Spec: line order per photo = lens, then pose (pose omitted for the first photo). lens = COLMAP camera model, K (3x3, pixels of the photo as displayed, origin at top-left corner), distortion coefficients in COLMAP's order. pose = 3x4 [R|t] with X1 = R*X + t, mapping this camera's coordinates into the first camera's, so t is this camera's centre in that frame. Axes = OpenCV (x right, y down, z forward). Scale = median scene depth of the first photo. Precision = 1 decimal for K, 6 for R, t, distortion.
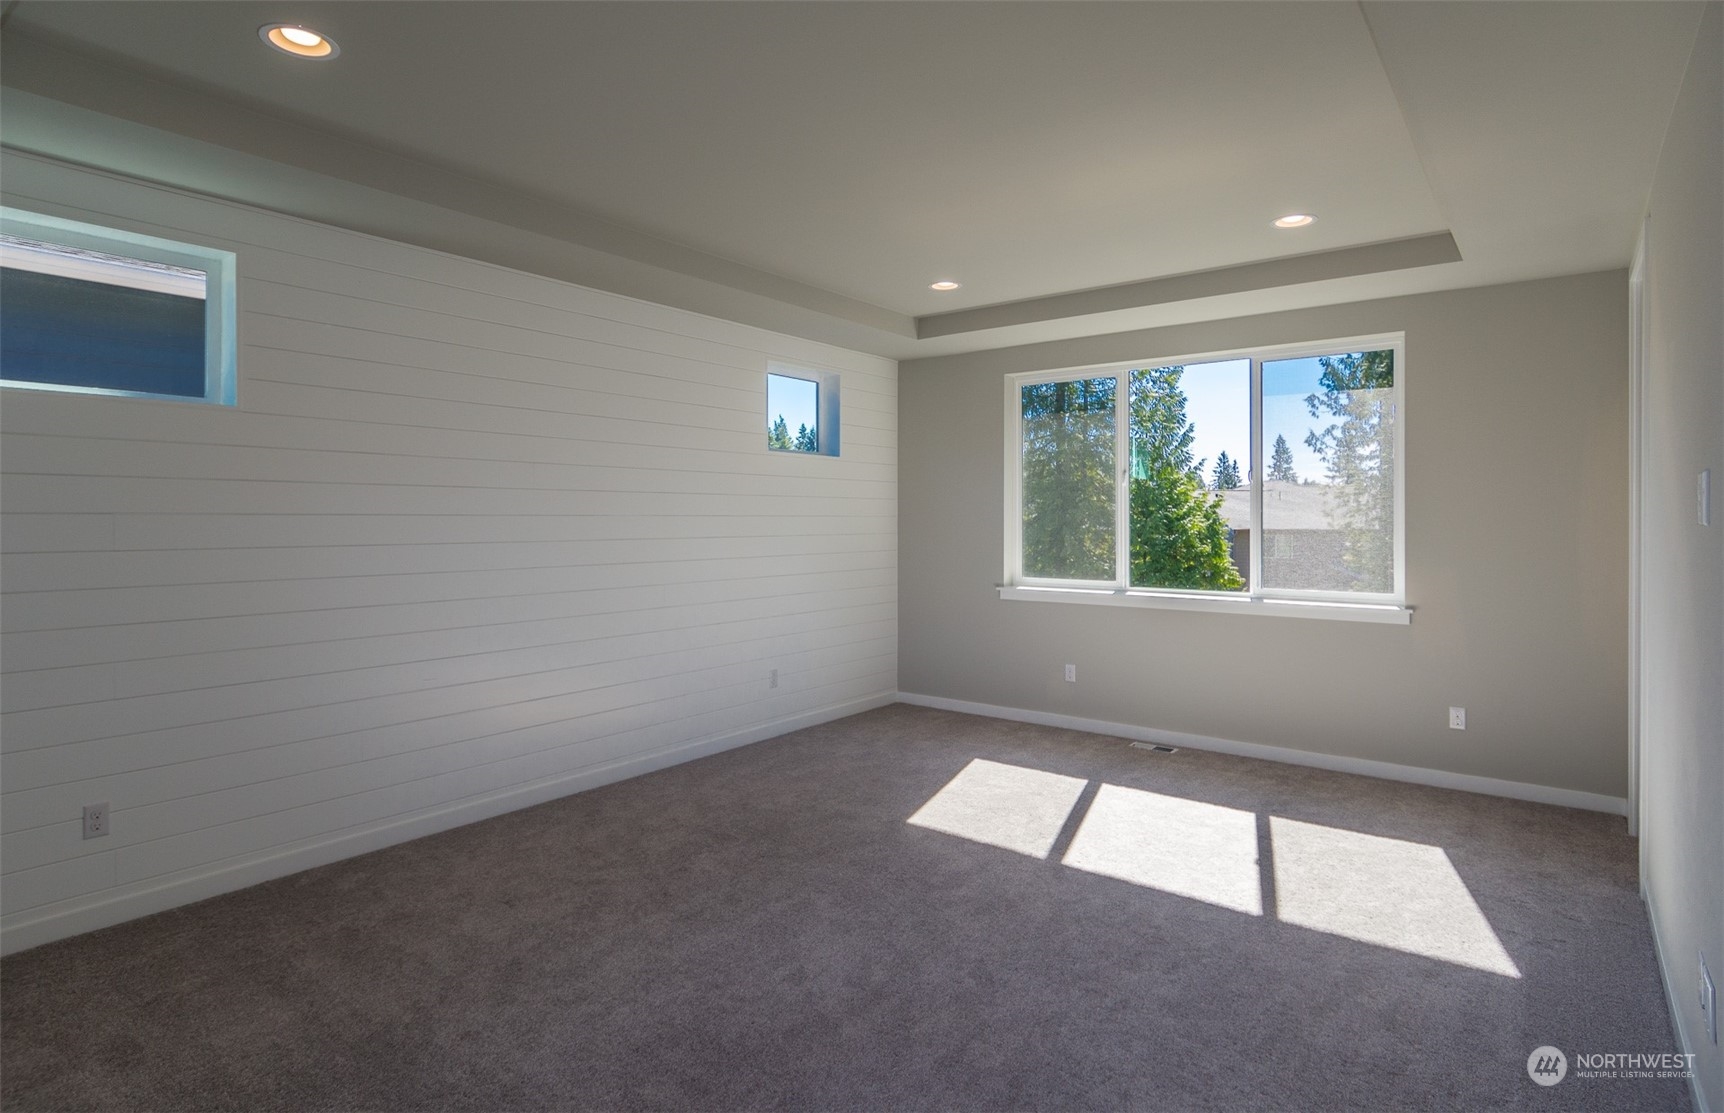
lens RADIAL K [[900.5, 0, 860.9], [0, 900.5, 532.3], [0, 0, 1]] dist [0.000874, -0.000162]
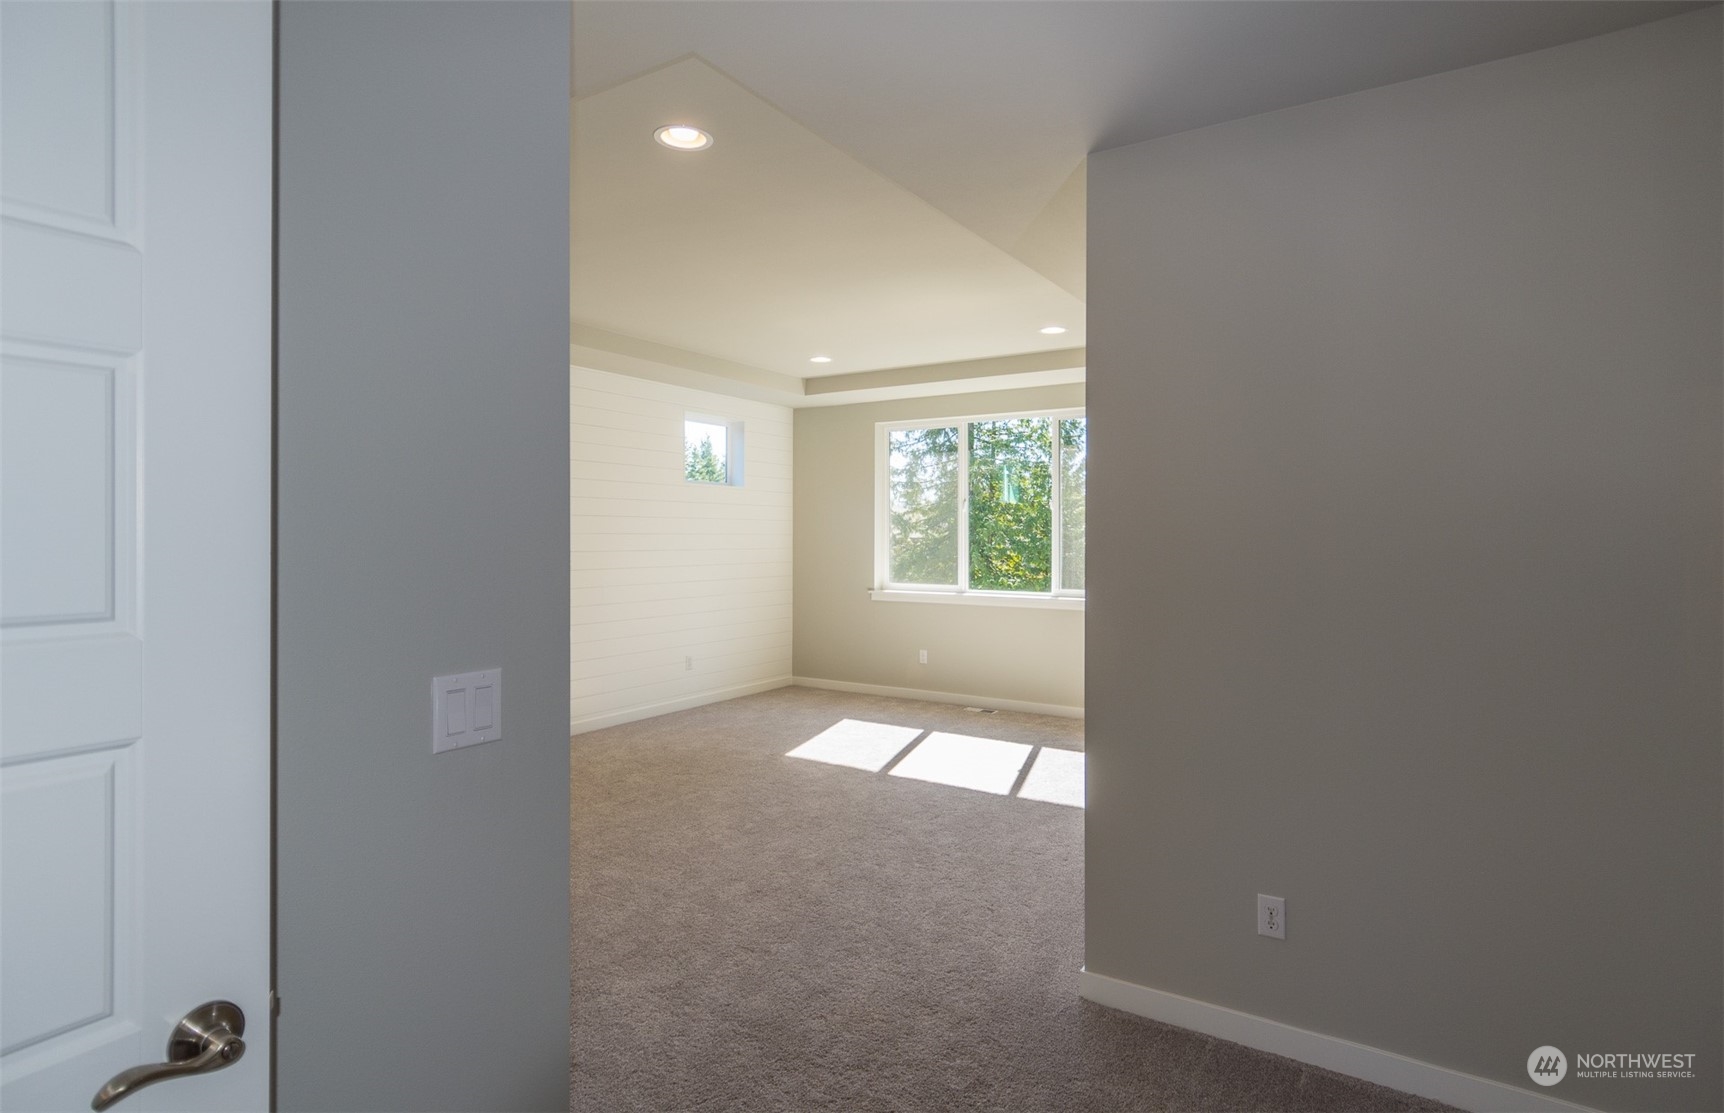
lens RADIAL K [[900.5, 0, 860.9], [0, 900.5, 532.3], [0, 0, 1]] dist [0.000874, -0.000162]
pose [[0.996749, 0.001859, 0.080552, 0.045304], [-0.000204, 0.999789, -0.020551, 0.006029], [-0.080573, 0.020467, 0.996539, -0.314290]]
